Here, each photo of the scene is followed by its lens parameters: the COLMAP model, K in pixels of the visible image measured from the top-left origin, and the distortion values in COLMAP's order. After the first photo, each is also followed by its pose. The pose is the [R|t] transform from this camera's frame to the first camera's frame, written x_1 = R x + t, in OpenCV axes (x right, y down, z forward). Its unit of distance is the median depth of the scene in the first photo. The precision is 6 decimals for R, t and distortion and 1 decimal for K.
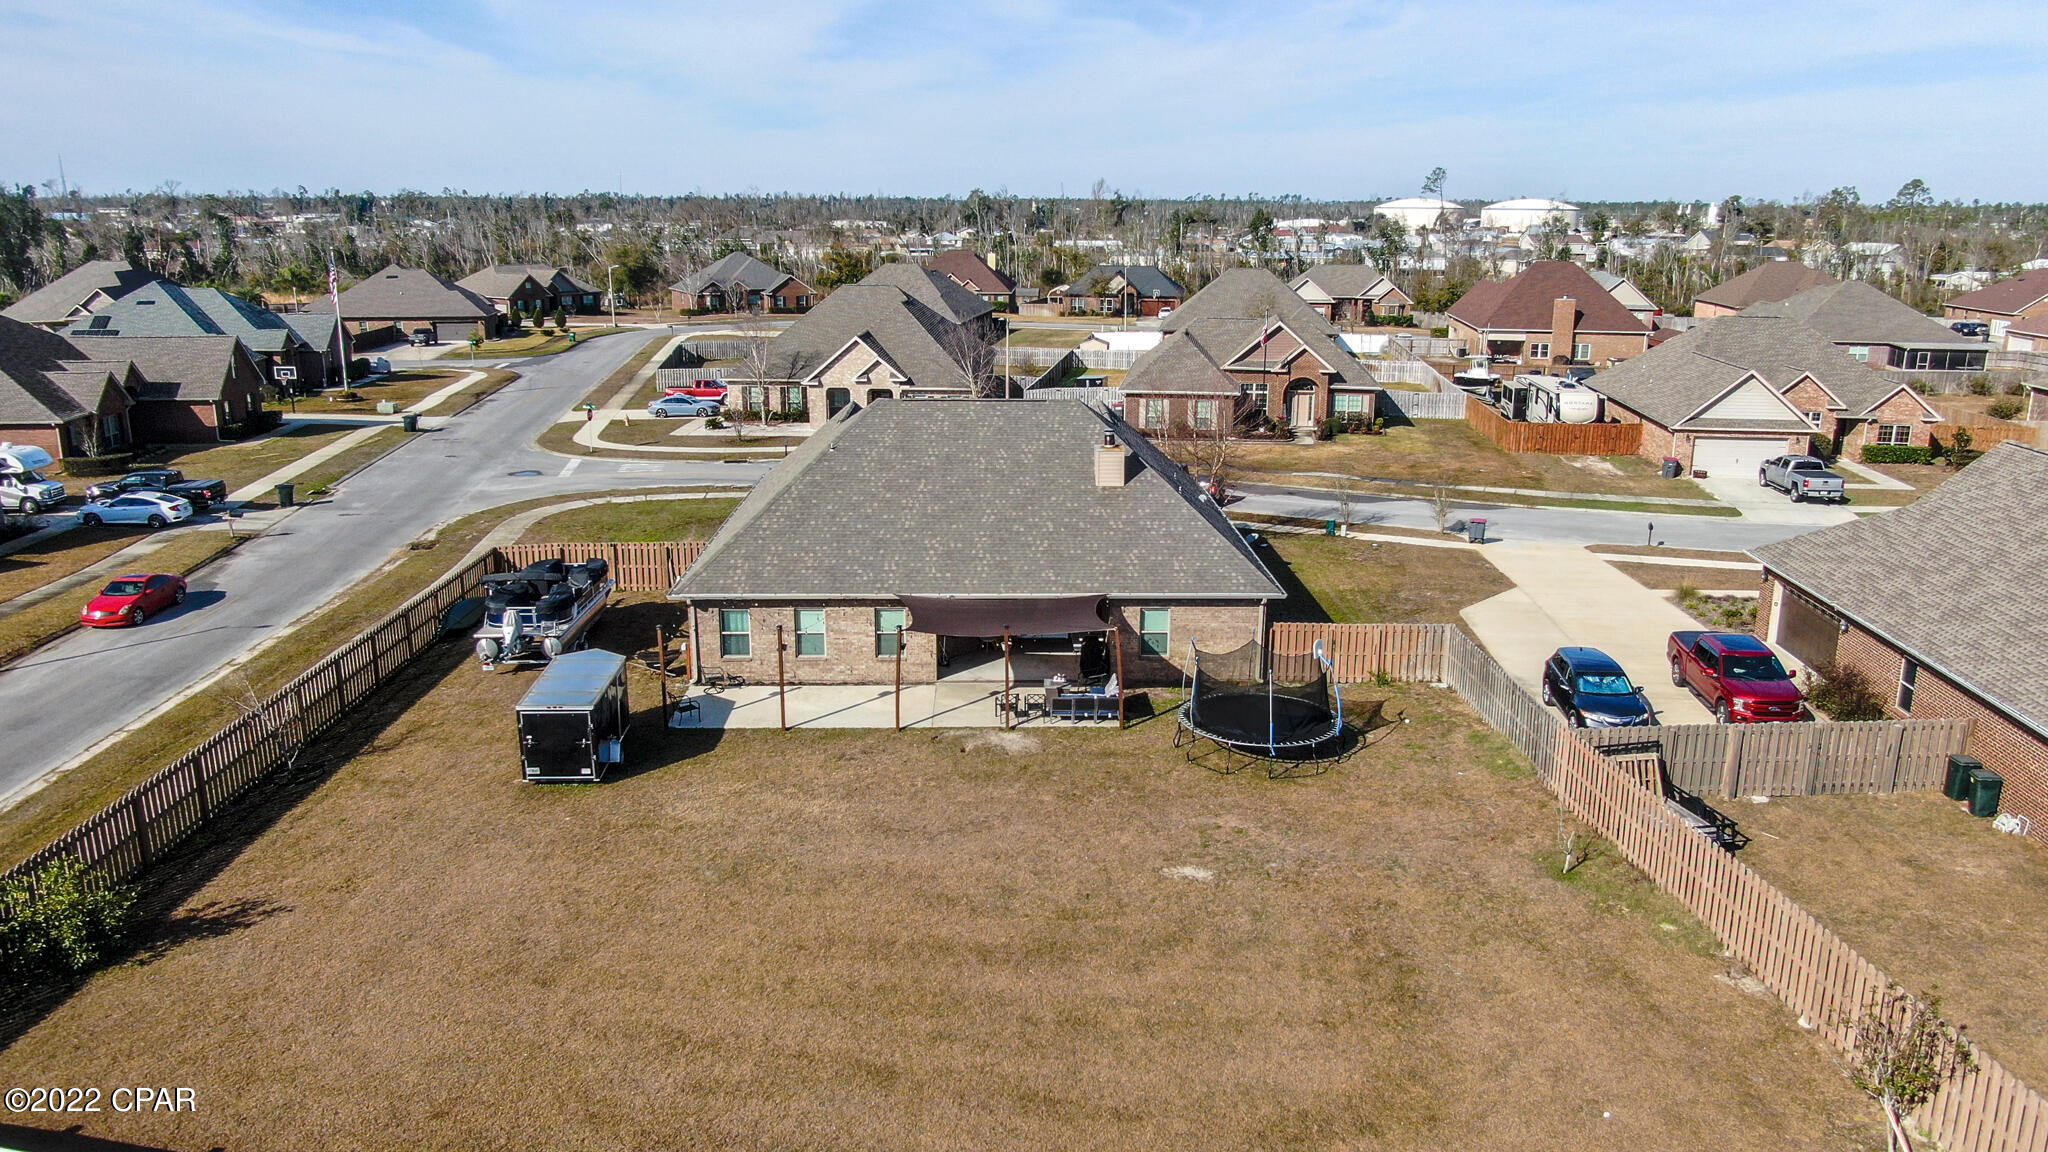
lens RADIAL K [[1478.0, 0, 1024.0], [0, 1478.0, 576.0], [0, 0, 1]] dist [-0.015875, 0.001333]
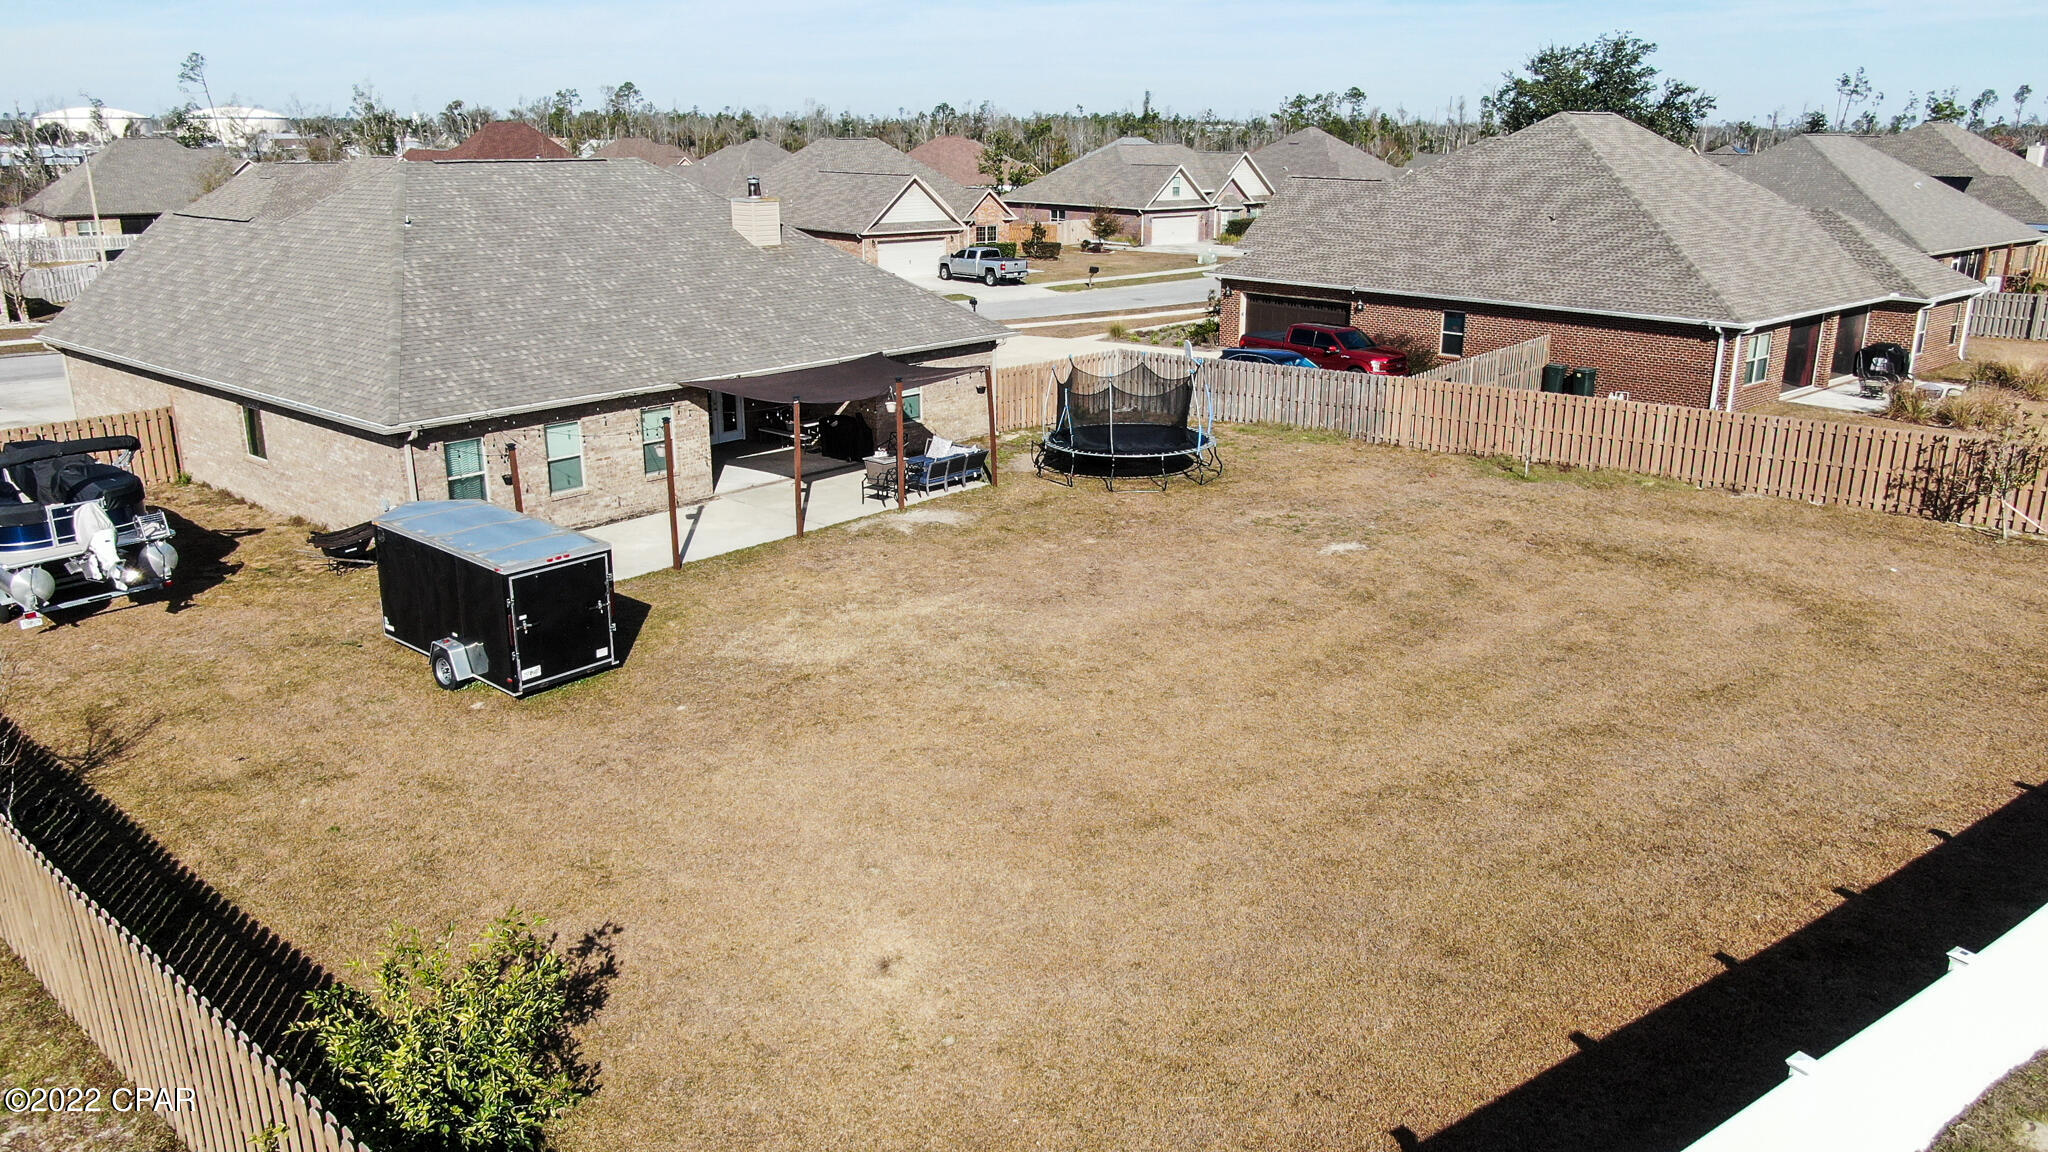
lens RADIAL K [[1478.0, 0, 1024.0], [0, 1478.0, 576.0], [0, 0, 1]] dist [-0.015875, 0.001333]
pose [[0.672069, -0.218748, 0.707441, -0.506032], [0.183692, 0.974758, 0.126898, 0.044290], [-0.717343, 0.044667, 0.695287, 0.355618]]
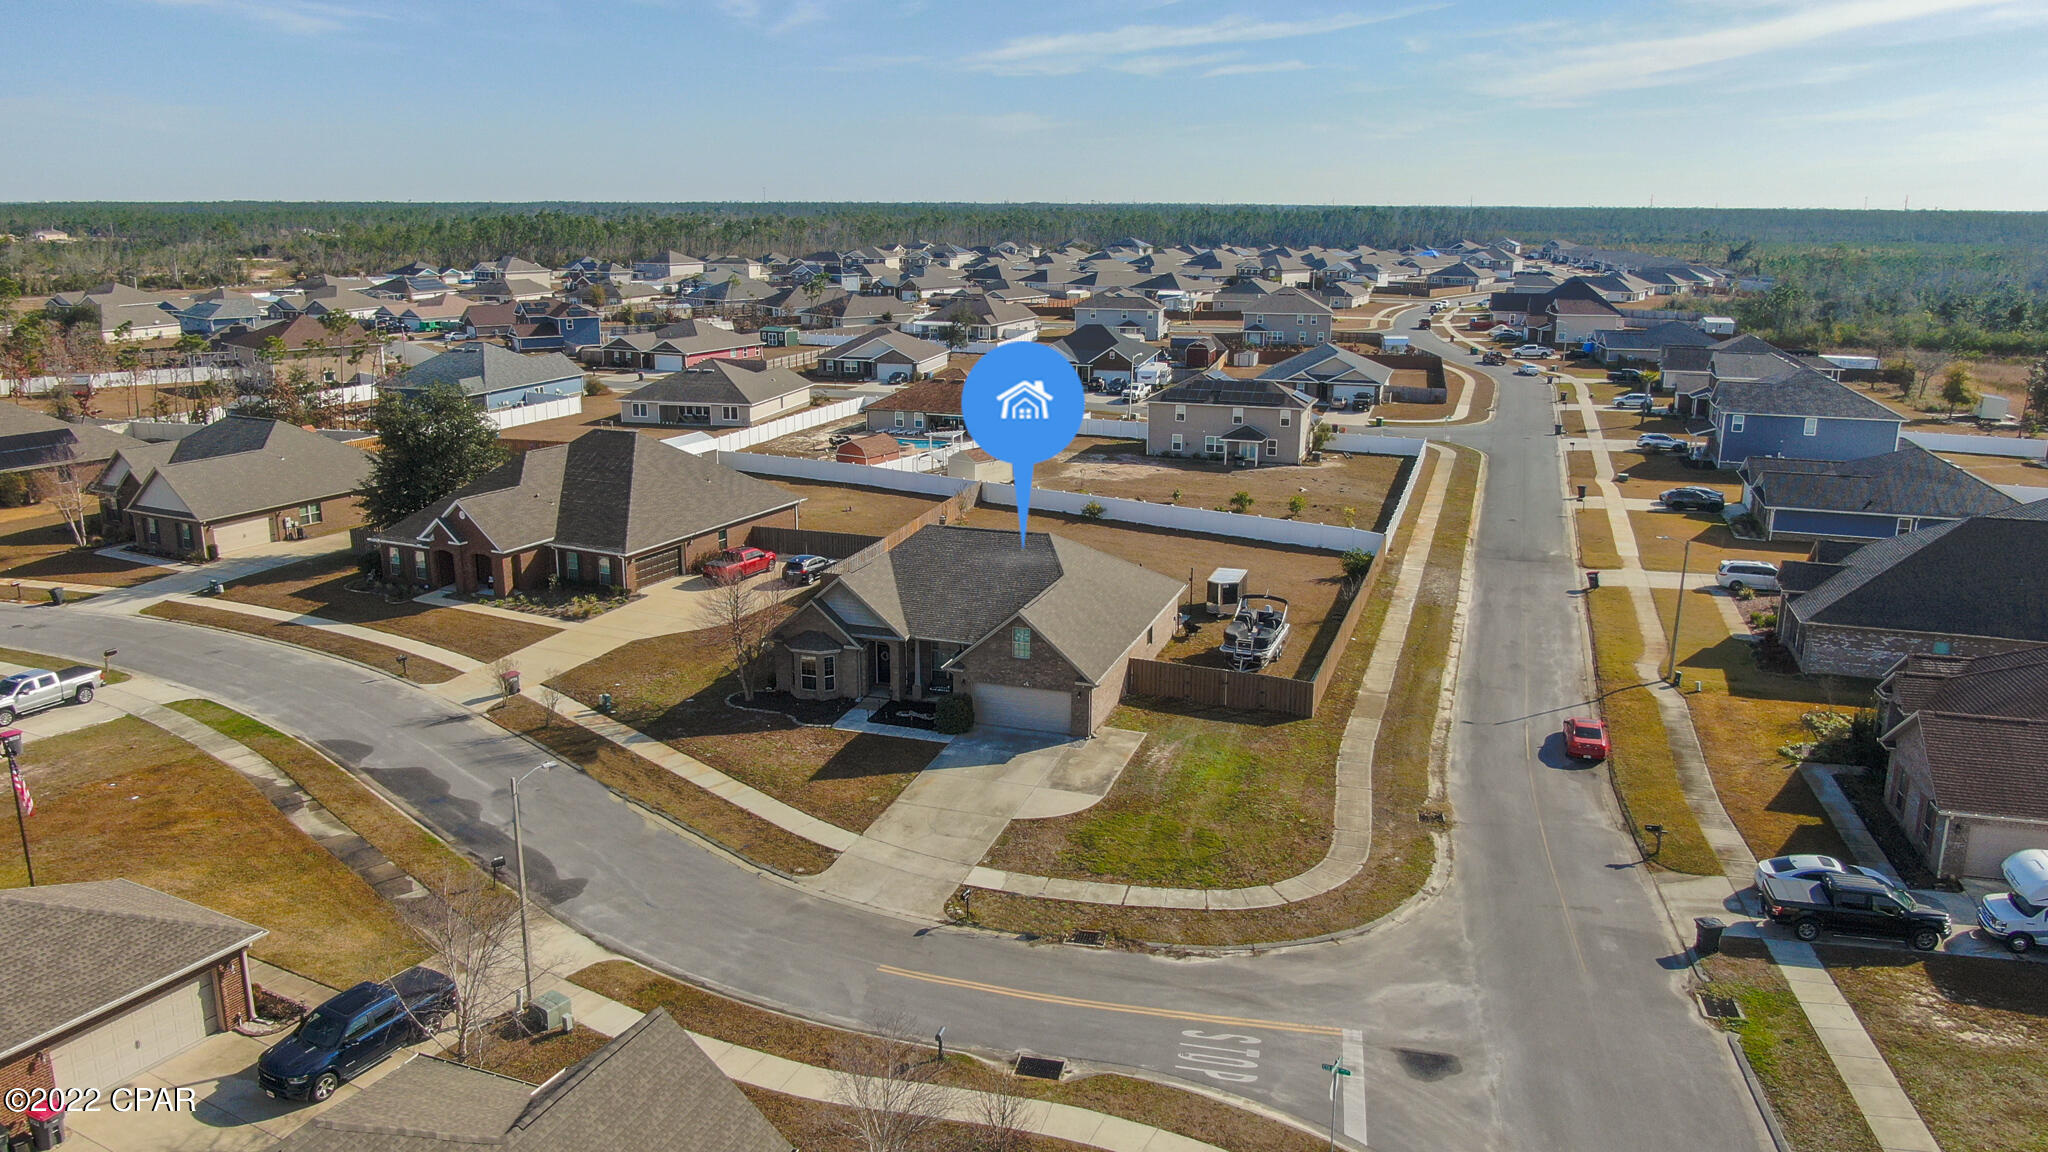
lens RADIAL K [[1478.0, 0, 1024.0], [0, 1478.0, 576.0], [0, 0, 1]] dist [-0.015875, 0.001333]
pose [[-0.939654, -0.097674, 0.327887, -0.669855], [0.071526, 0.881120, 0.467452, -0.920320], [-0.334566, 0.462696, -0.820962, 2.641211]]
